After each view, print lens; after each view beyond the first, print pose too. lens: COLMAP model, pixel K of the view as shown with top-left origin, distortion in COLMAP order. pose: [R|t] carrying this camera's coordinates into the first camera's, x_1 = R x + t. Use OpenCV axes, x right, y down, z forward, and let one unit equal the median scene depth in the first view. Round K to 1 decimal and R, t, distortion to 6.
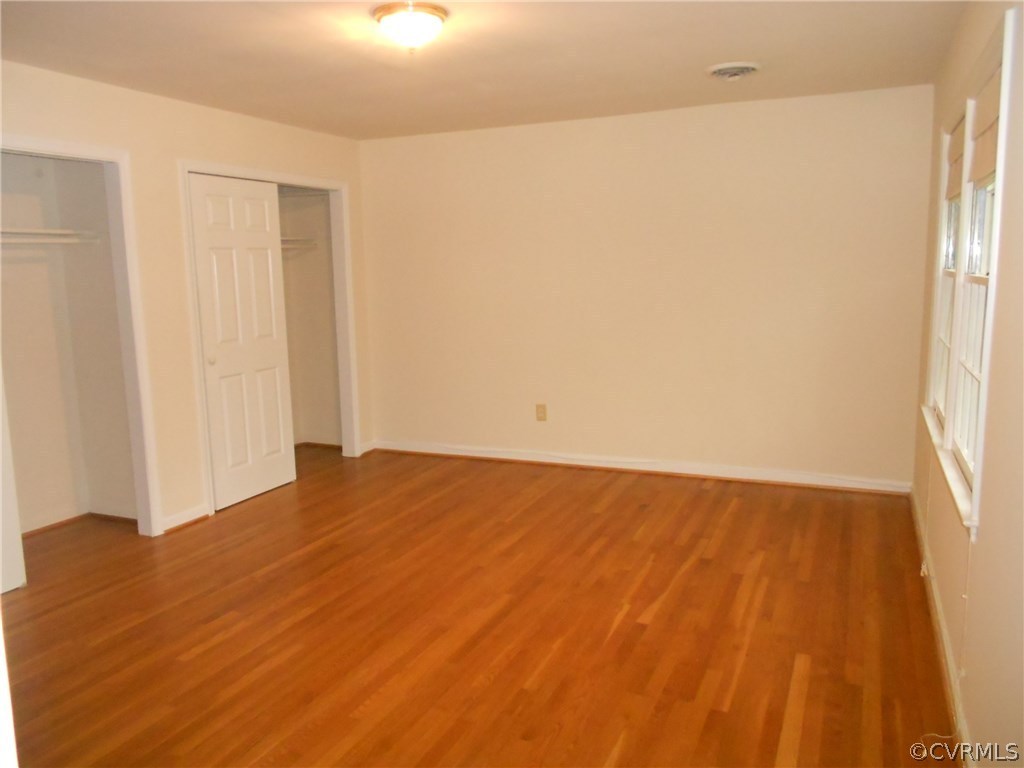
lens RADIAL K [[783.1, 0, 520.1], [0, 783.1, 381.6], [0, 0, 1]] dist [-0.005260, -0.019869]
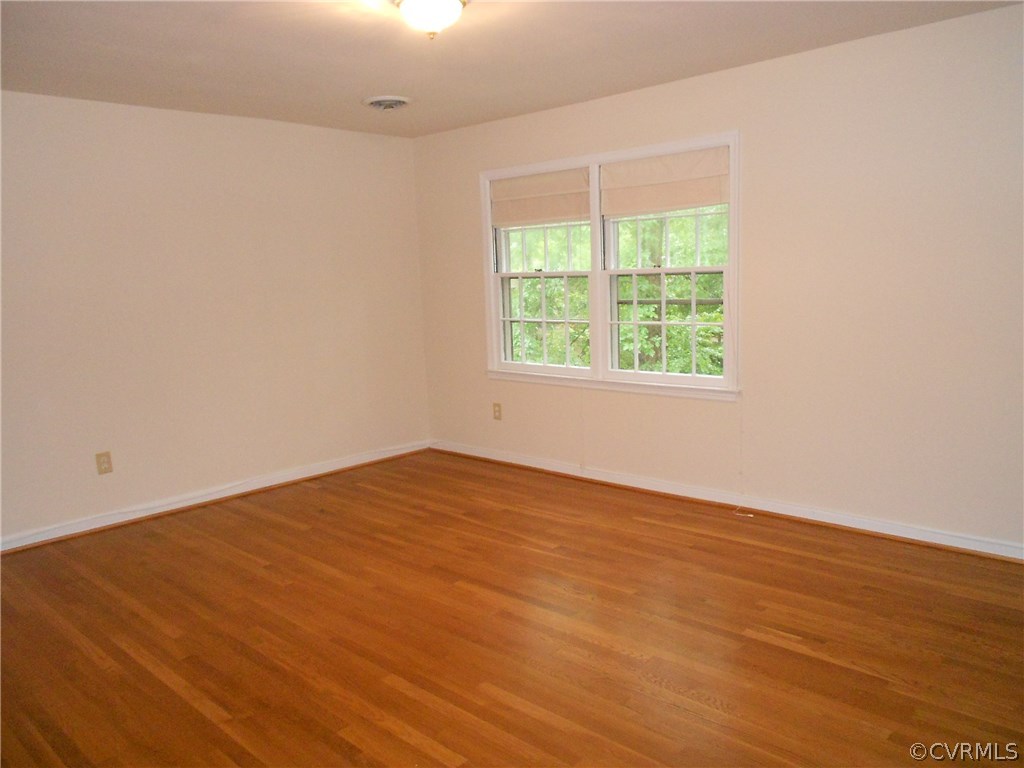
lens RADIAL K [[783.1, 0, 510.2], [0, 783.1, 380.4], [0, 0, 1]] dist [-0.005260, -0.019869]
pose [[0.329311, -0.116582, 0.936997, -0.758429], [0.162432, 0.984549, 0.065411, -0.036827], [-0.930145, 0.130657, 0.343160, 0.447990]]
